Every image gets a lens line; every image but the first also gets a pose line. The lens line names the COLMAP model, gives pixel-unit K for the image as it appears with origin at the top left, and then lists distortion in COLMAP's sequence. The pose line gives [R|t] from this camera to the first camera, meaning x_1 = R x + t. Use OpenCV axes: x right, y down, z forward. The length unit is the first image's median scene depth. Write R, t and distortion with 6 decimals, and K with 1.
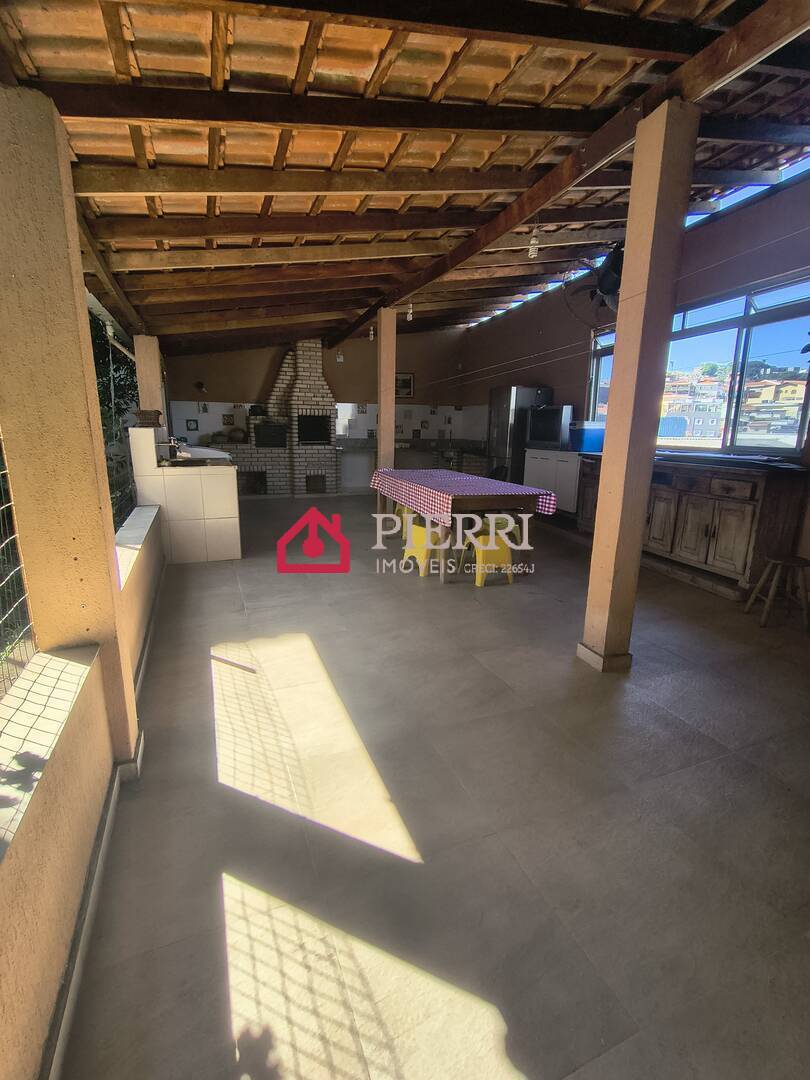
lens RADIAL K [[487.3, 0, 403.6], [0, 487.3, 538.4], [0, 0, 1]] dist [-0.000509, 0.000346]
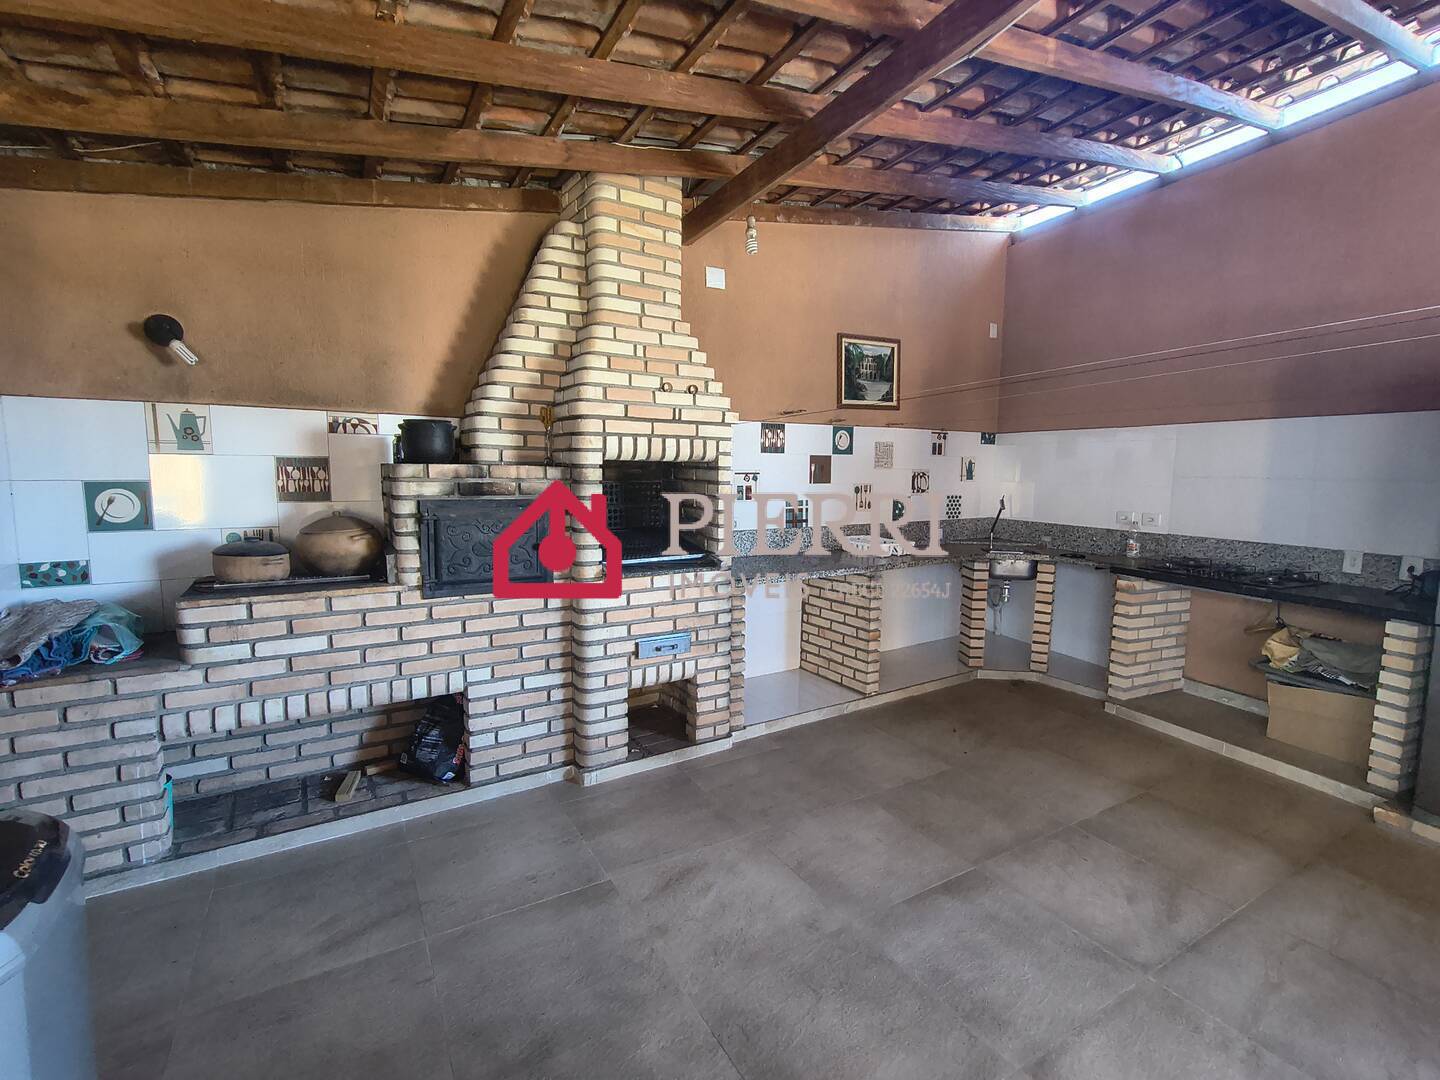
lens RADIAL K [[649.7, 0, 722.2], [0, 649.7, 537.3], [0, 0, 1]] dist [-0.000509, 0.000346]
pose [[0.987714, -0.022590, 0.154630, -0.207298], [0.041033, 0.992267, -0.117141, -0.170917], [-0.150788, 0.122047, 0.981003, 0.664507]]
